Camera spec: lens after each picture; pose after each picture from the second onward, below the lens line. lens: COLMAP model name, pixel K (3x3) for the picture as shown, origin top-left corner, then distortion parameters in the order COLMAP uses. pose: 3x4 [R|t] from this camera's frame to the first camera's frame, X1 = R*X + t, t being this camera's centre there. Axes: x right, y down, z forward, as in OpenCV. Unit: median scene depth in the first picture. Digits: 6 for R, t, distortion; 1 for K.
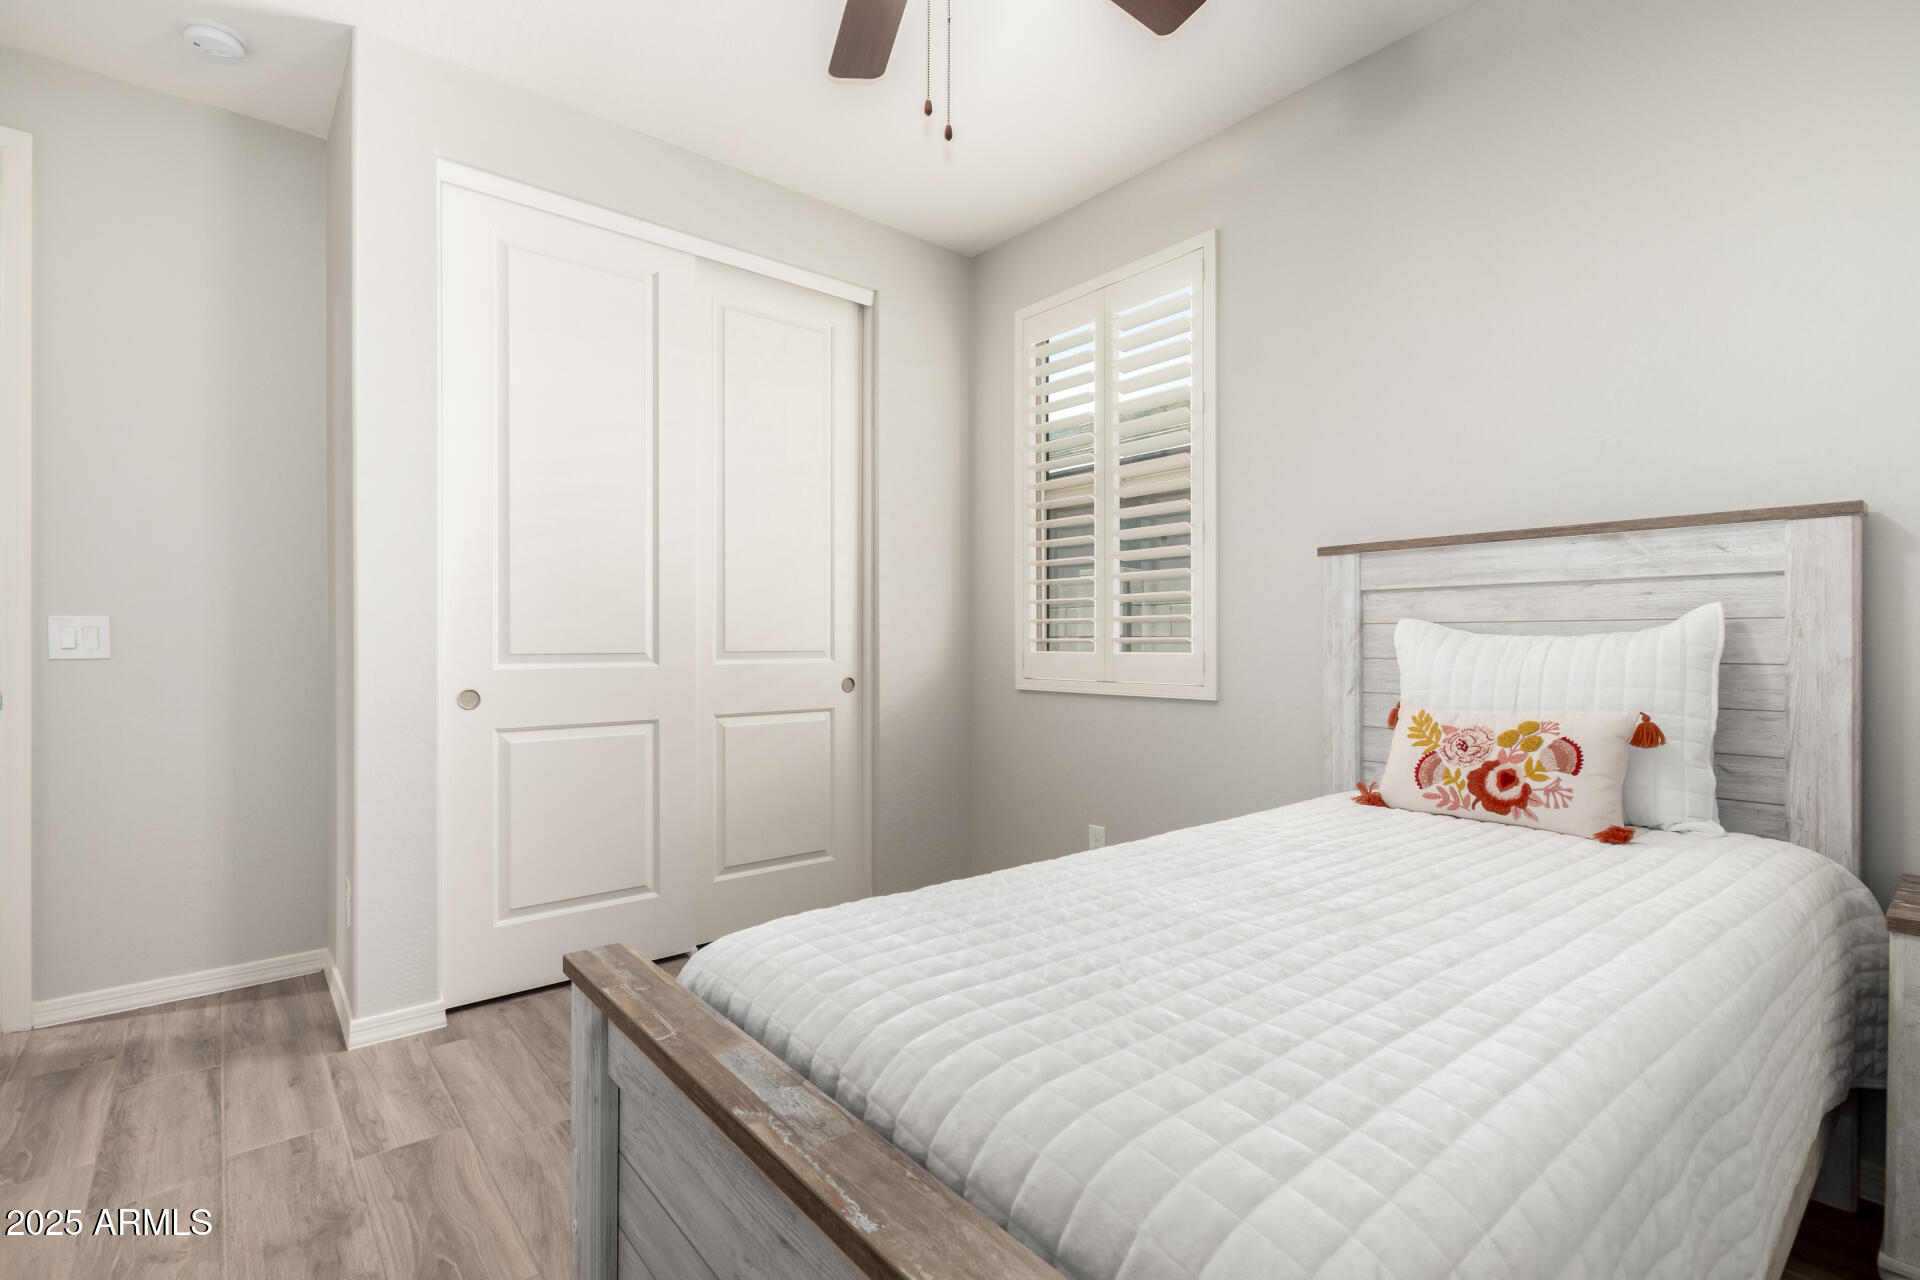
lens RADIAL K [[883.1, 0, 960.0], [0, 883.1, 640.0], [0, 0, 1]] dist [0.001694, -0.001507]
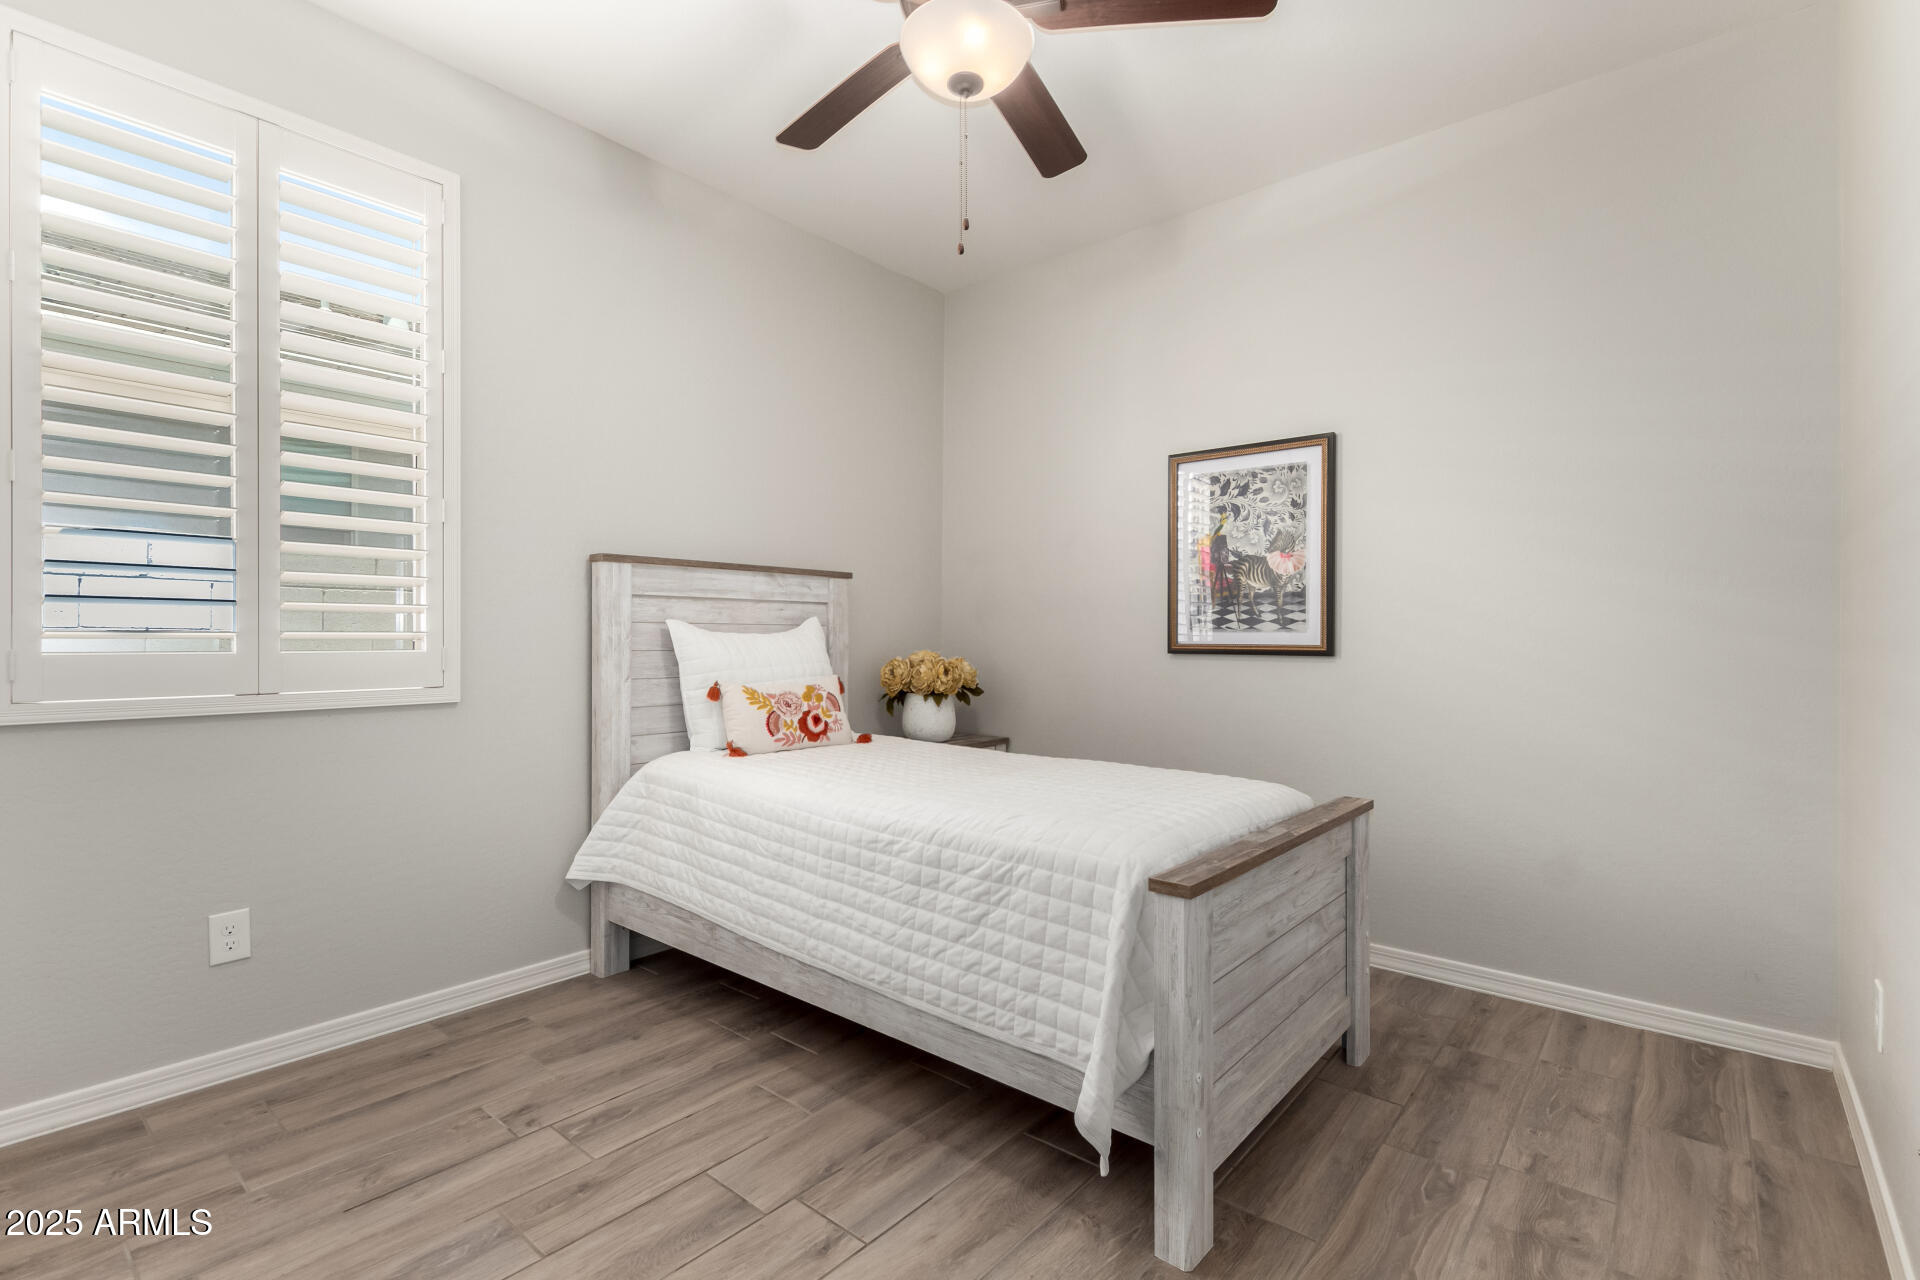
lens RADIAL K [[883.1, 0, 960.0], [0, 883.1, 640.0], [0, 0, 1]] dist [0.001694, -0.001507]
pose [[-0.168982, -0.000784, 0.985619, -1.001629], [-0.001815, 0.999998, 0.000485, 0.005264], [-0.985617, -0.001707, -0.168983, 0.952306]]
